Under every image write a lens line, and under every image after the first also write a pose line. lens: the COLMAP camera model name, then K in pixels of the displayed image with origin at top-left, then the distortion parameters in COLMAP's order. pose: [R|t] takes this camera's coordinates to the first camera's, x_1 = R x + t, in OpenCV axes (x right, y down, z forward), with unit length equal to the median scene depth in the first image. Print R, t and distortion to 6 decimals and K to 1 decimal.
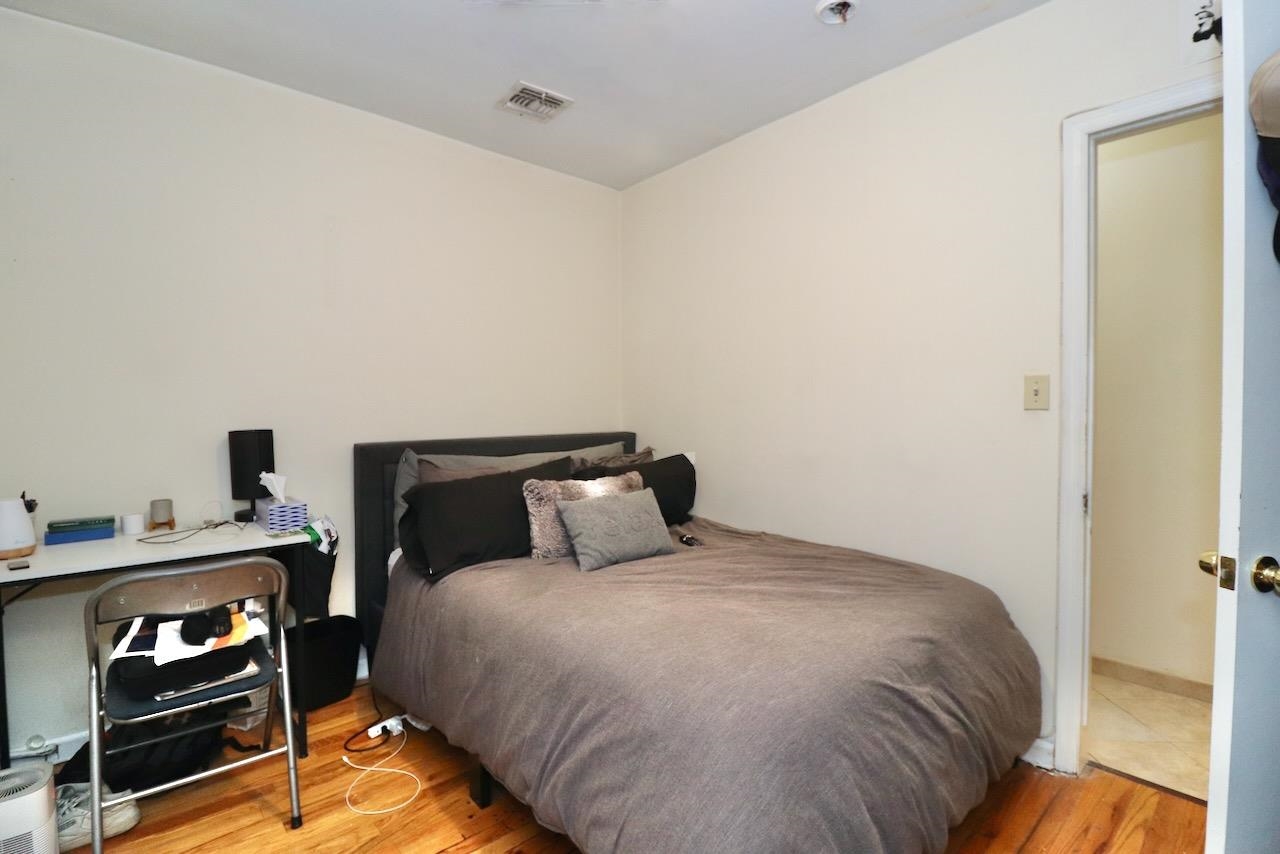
lens RADIAL K [[603.9, 0, 631.9], [0, 603.9, 424.8], [0, 0, 1]] dist [-0.010802, -0.004871]
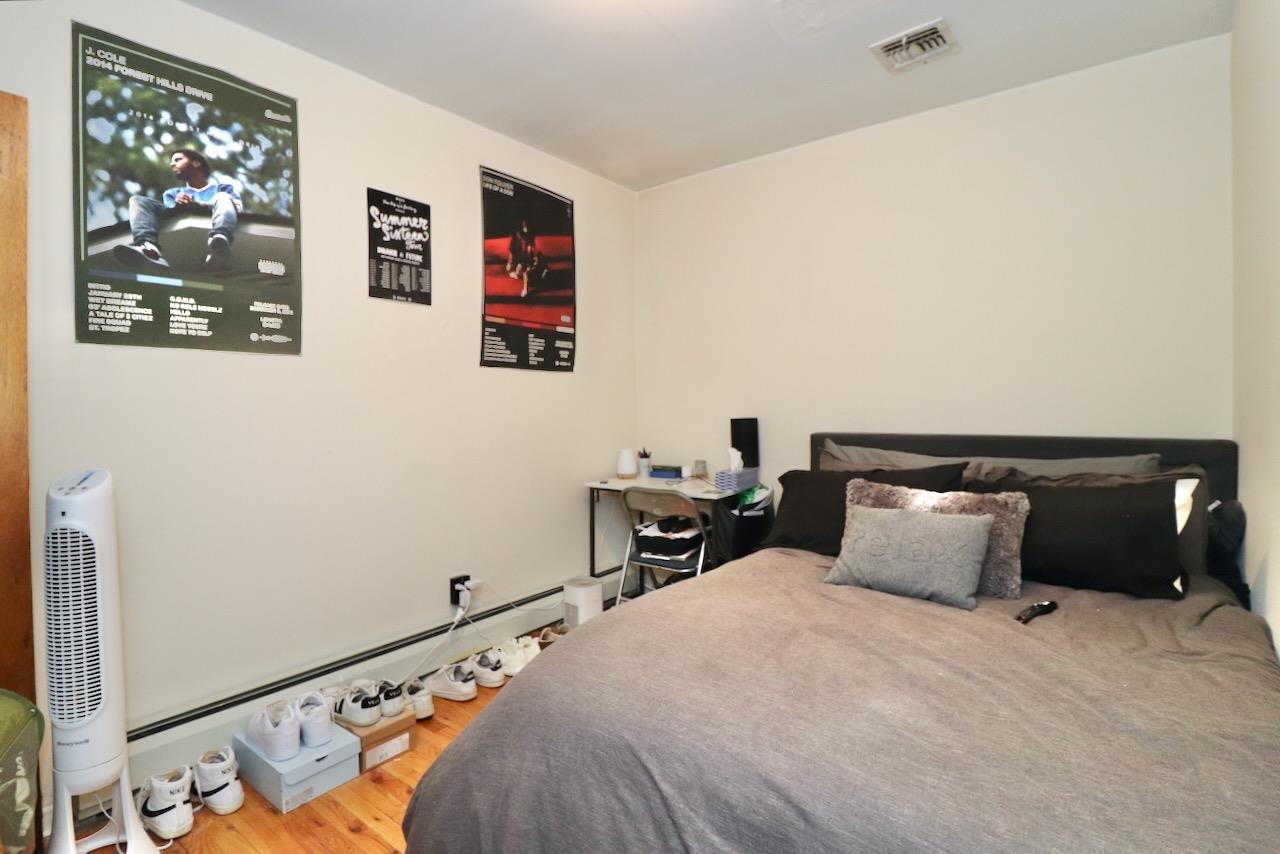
lens RADIAL K [[603.9, 0, 632.4], [0, 603.9, 417.3], [0, 0, 1]] dist [-0.010802, -0.004871]
pose [[0.179002, 0.021401, -0.983616, 0.738749], [-0.021907, 0.999602, 0.017762, -0.012191], [0.983605, 0.018369, 0.179400, 0.539440]]
